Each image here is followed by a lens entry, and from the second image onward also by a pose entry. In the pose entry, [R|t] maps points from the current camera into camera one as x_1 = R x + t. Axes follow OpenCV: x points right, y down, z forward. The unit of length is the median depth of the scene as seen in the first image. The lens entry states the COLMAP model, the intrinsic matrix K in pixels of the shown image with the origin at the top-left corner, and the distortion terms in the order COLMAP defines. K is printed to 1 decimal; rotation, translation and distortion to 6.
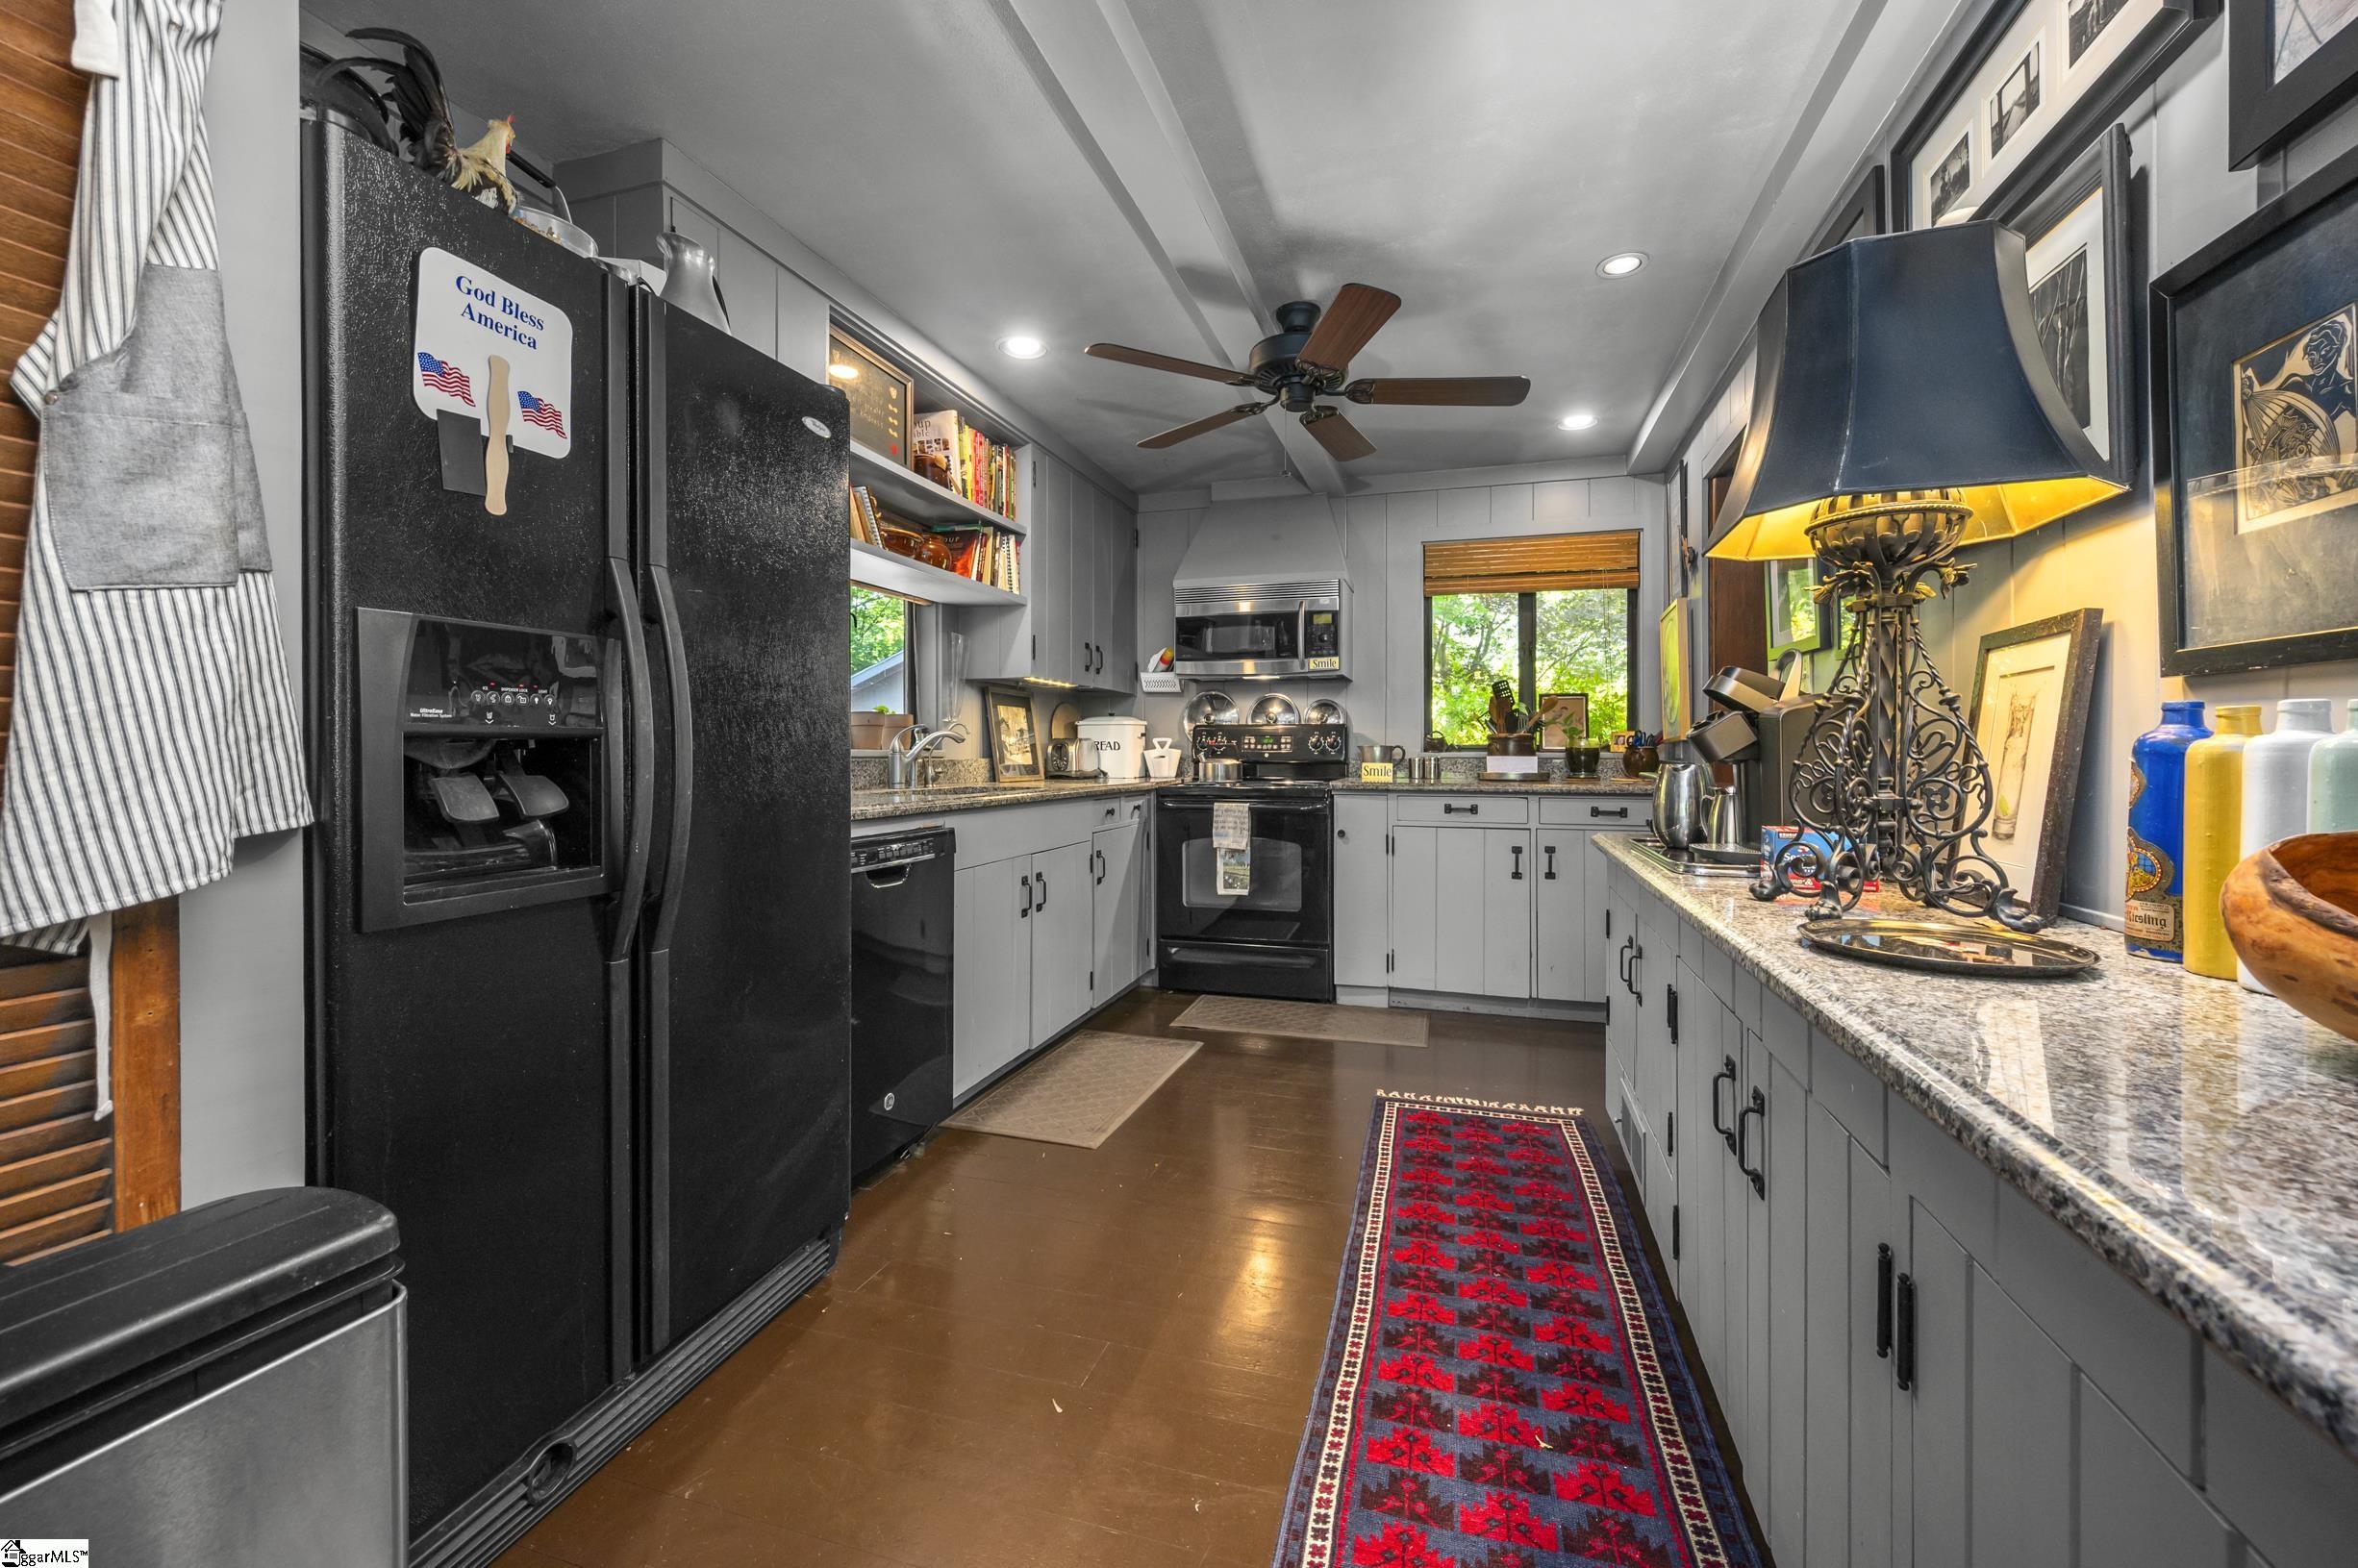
lens RADIAL K [[953.9, 0, 1179.0], [0, 953.9, 784.0], [0, 0, 1]] dist [0.000667, 0.000058]
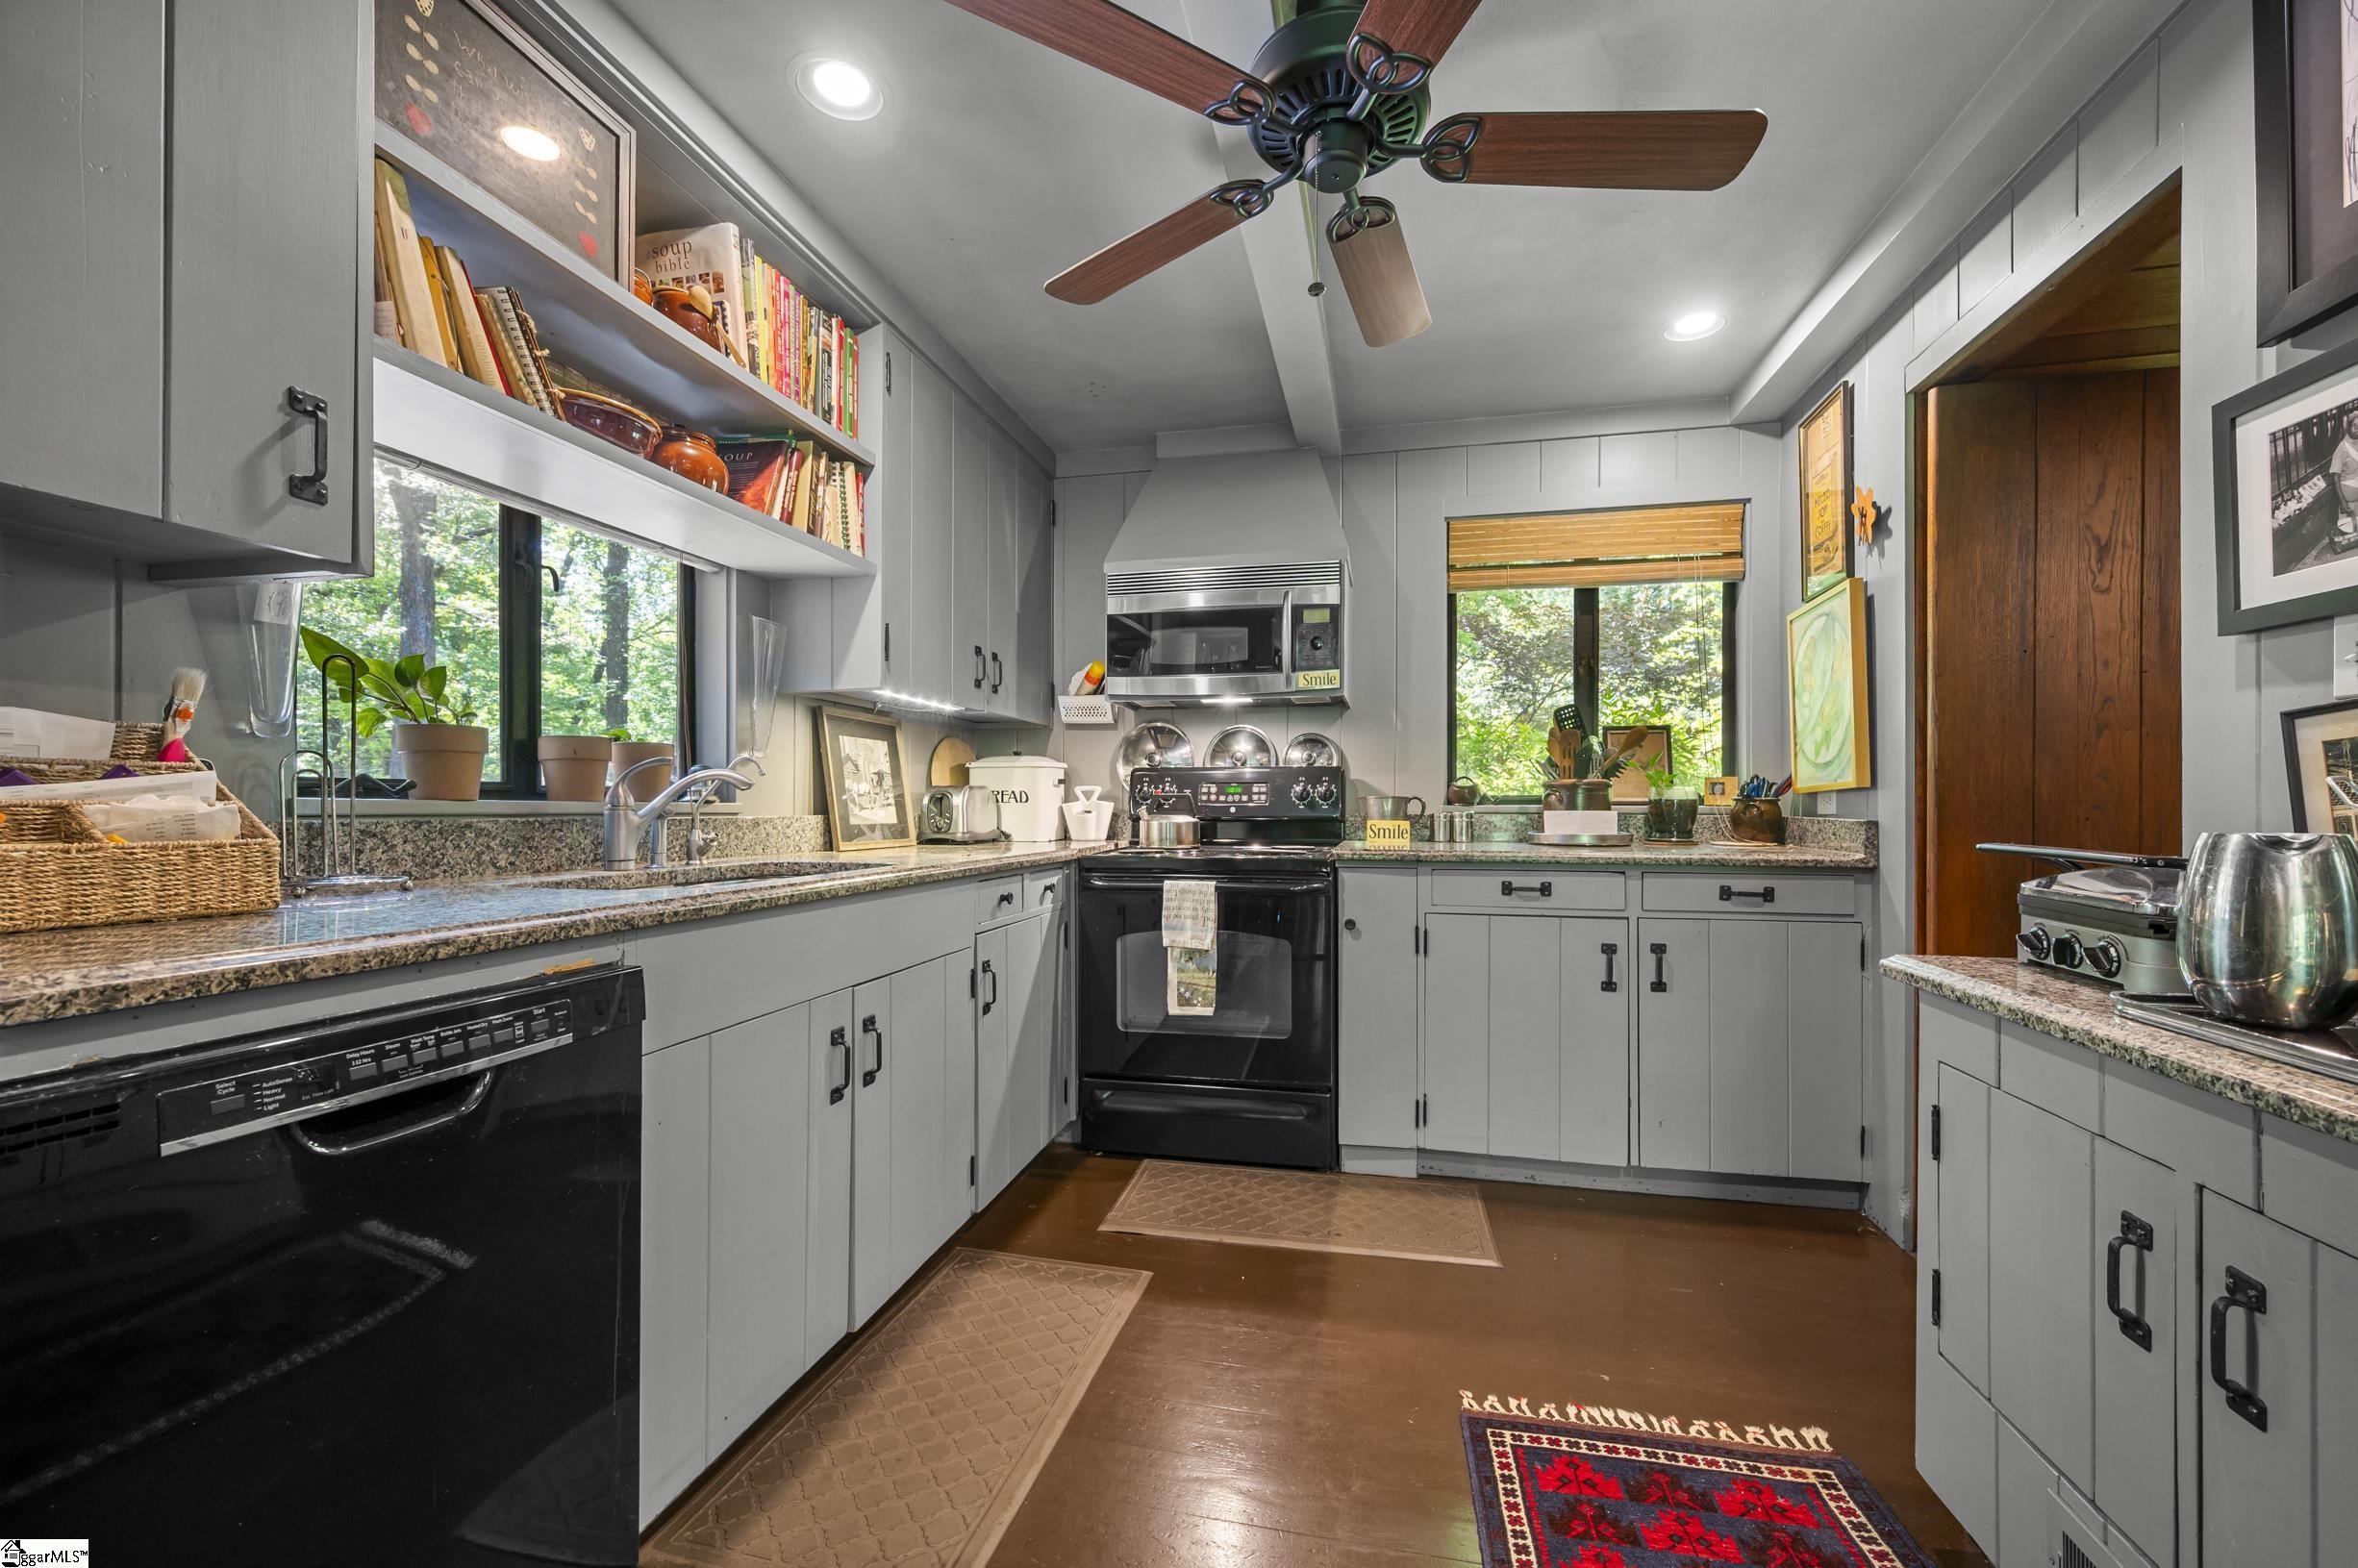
lens RADIAL K [[953.9, 0, 1179.0], [0, 953.9, 784.0], [0, 0, 1]] dist [0.000667, 0.000058]
pose [[0.996999, 0.002082, 0.077390, -0.005073], [0.002265, 0.998426, -0.056035, -0.010393], [-0.077385, 0.056042, 0.995425, 0.317855]]
